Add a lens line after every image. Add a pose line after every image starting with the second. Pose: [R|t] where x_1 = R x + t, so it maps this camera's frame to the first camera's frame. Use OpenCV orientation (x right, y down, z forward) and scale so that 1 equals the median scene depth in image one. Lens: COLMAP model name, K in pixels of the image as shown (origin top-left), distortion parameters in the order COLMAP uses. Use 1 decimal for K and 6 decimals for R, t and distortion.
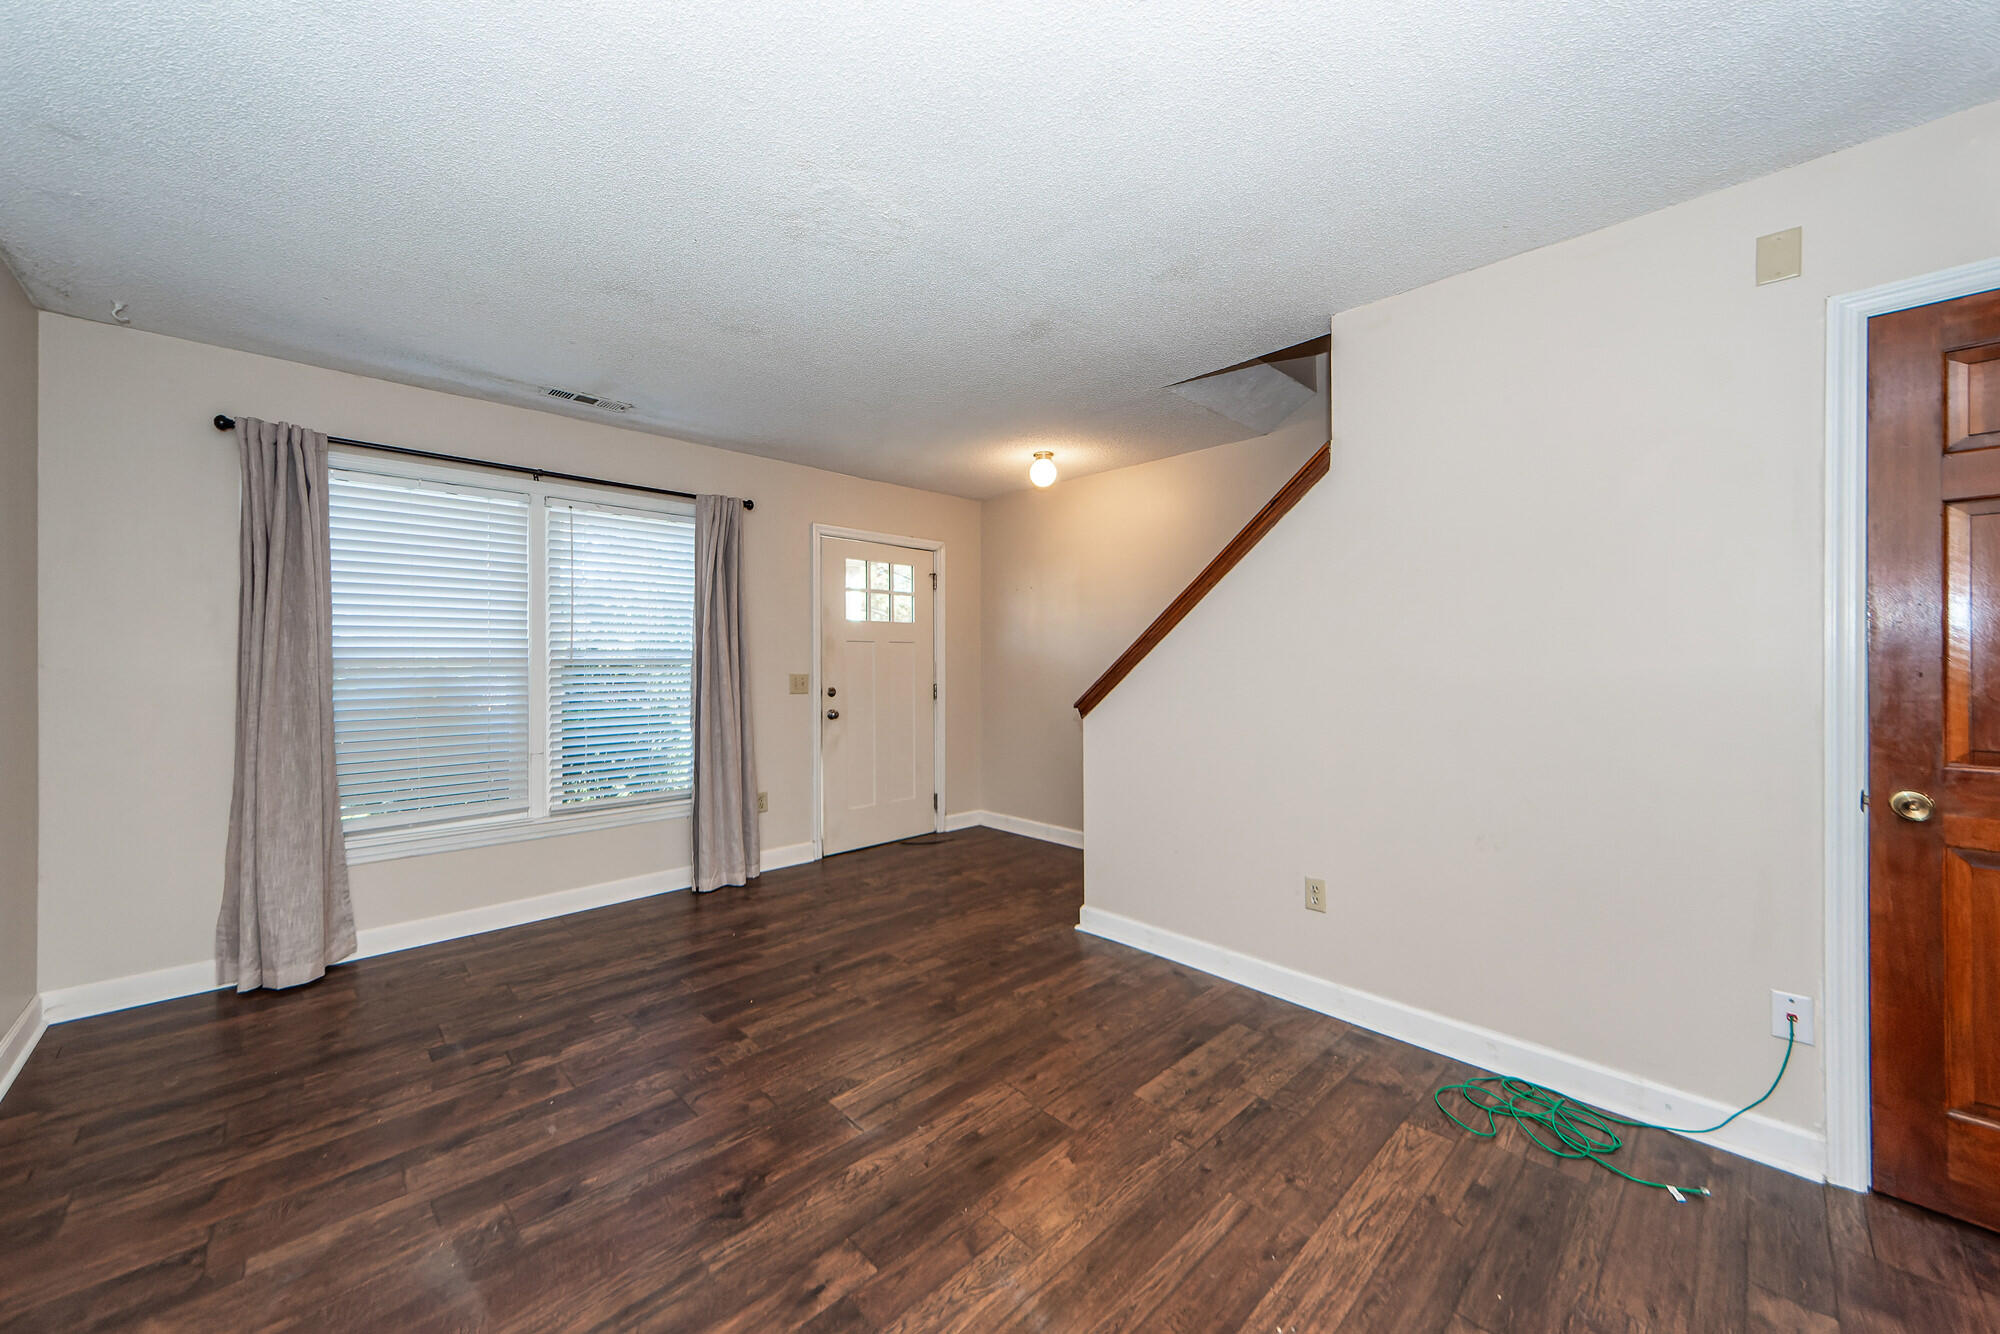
lens RADIAL K [[743.8, 0, 987.2], [0, 743.8, 645.3], [0, 0, 1]] dist [0.026958, -0.006039]
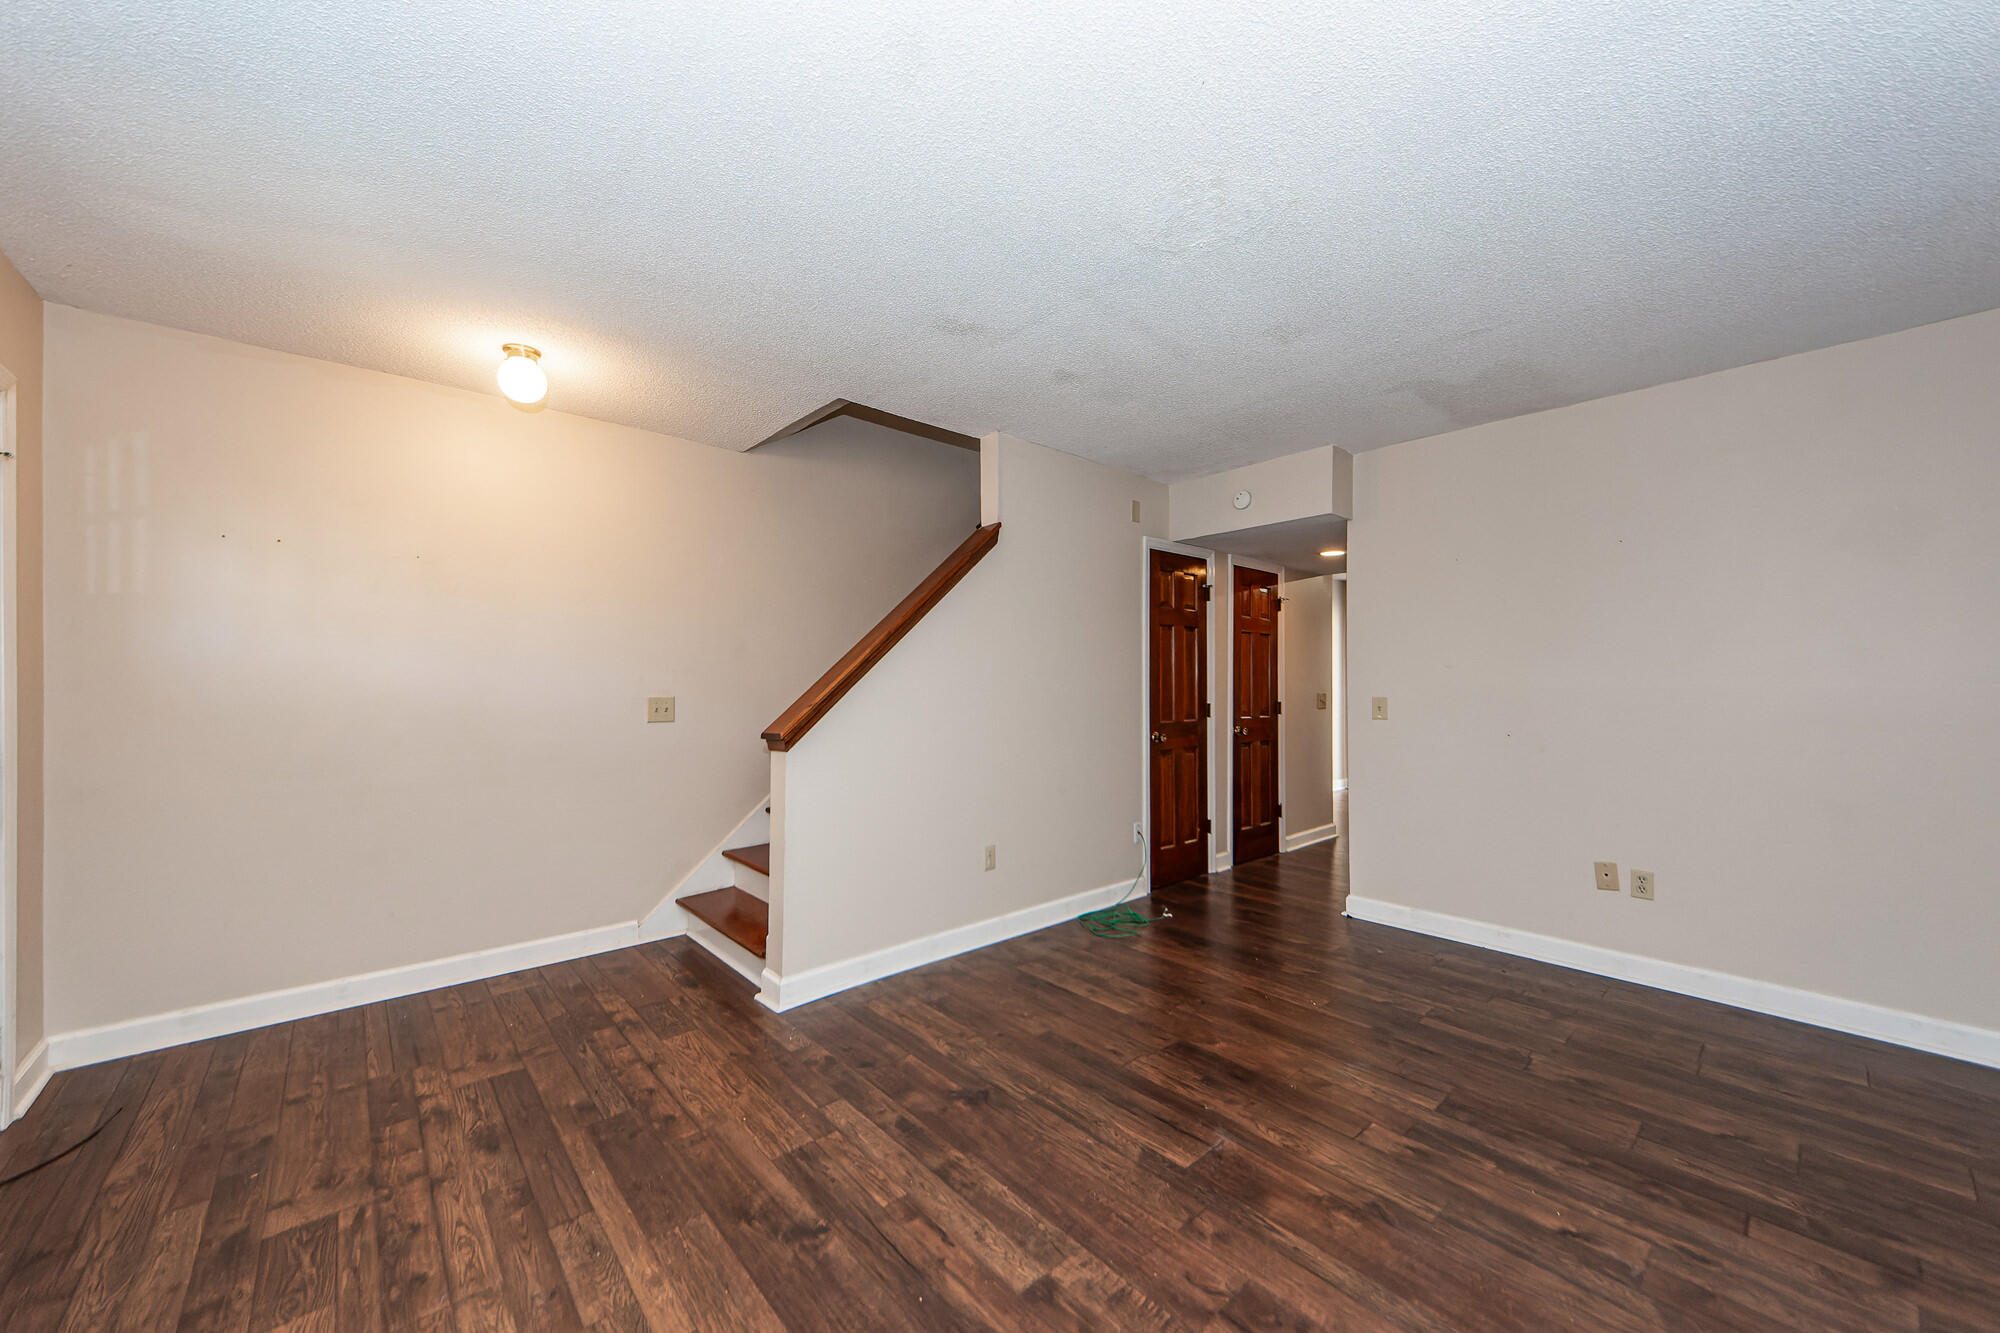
lens RADIAL K [[743.8, 0, 997.0], [0, 743.8, 678.7], [0, 0, 1]] dist [0.026958, -0.006039]
pose [[0.024811, 0.008217, 0.999658, -1.017523], [-0.019503, 0.999780, -0.007734, 0.026198], [-0.999502, -0.019304, 0.024966, 1.097009]]
